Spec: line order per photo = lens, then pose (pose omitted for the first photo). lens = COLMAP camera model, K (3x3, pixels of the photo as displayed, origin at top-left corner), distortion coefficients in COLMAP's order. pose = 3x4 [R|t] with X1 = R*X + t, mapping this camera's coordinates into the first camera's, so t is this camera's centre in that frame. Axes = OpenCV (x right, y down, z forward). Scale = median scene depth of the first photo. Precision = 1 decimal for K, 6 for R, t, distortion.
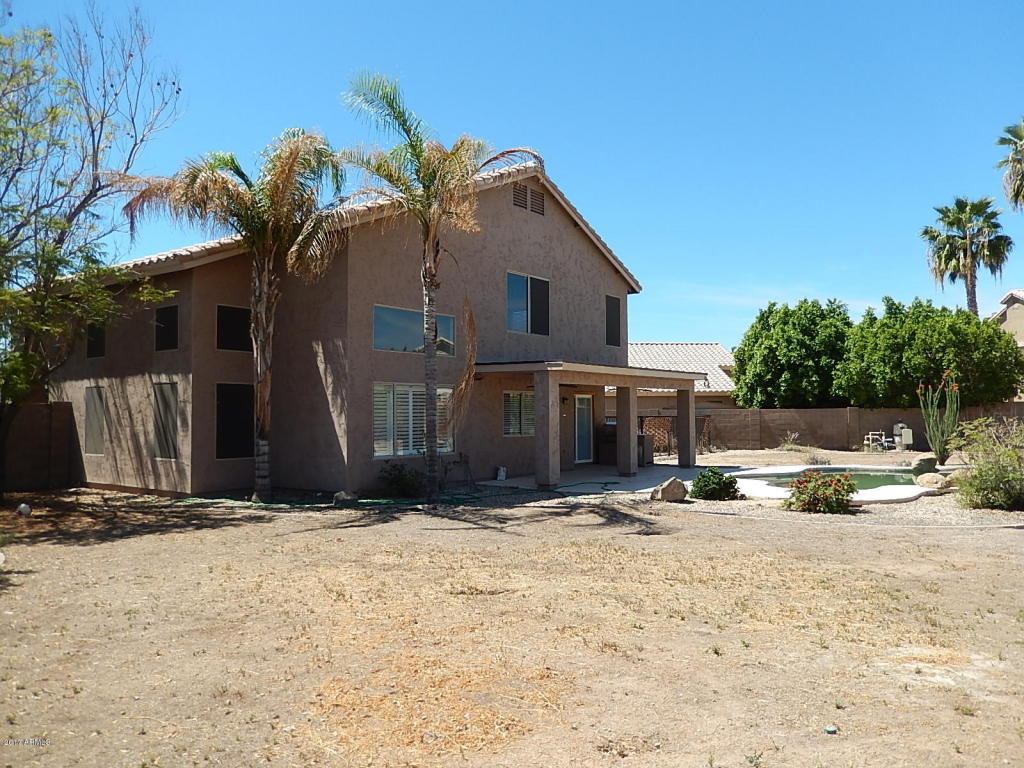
lens RADIAL K [[763.6, 0, 513.1], [0, 763.6, 384.8], [0, 0, 1]] dist [0.011519, 0.001377]
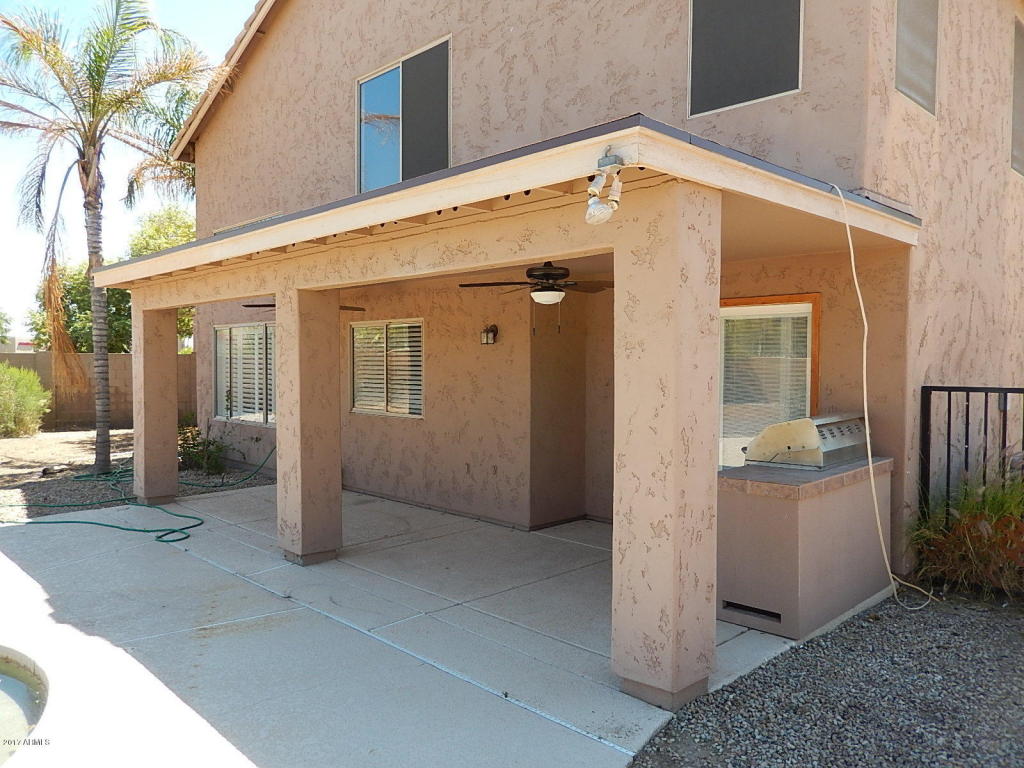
lens RADIAL K [[763.6, 0, 511.1], [0, 763.6, 381.3], [0, 0, 1]] dist [0.011519, 0.001377]
pose [[-0.167487, 0.036706, -0.985191, 0.275118], [0.035282, 0.998890, 0.031218, 0.019928], [0.985243, -0.029531, -0.168596, 0.679850]]
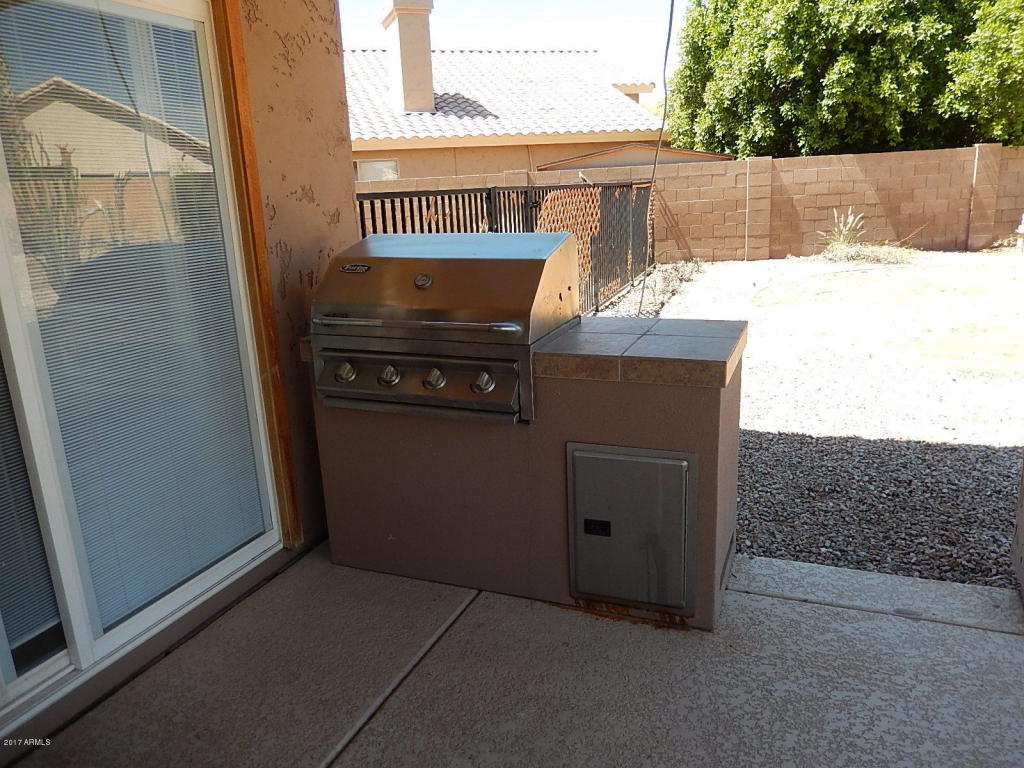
lens RADIAL K [[763.6, 0, 512.1], [0, 763.6, 383.0], [0, 0, 1]] dist [0.011519, 0.001377]
pose [[0.971974, -0.097364, 0.213978, 0.089954], [0.032558, 0.957184, 0.287644, 0.025034], [-0.232822, -0.272616, 0.933528, 0.631606]]
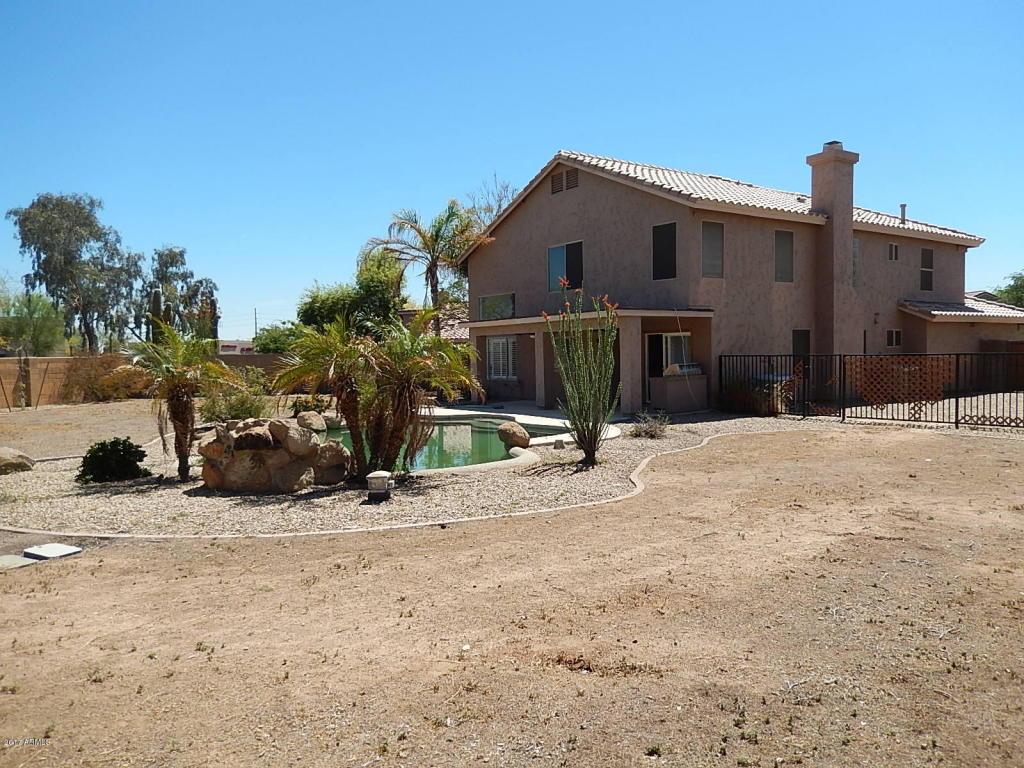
lens RADIAL K [[763.6, 0, 510.6], [0, 763.6, 385.4], [0, 0, 1]] dist [0.011519, 0.001377]
pose [[-0.324539, 0.054865, -0.944280, 0.744619], [0.055760, 0.997690, 0.038804, 0.020599], [0.944227, -0.040060, -0.326848, 0.788444]]
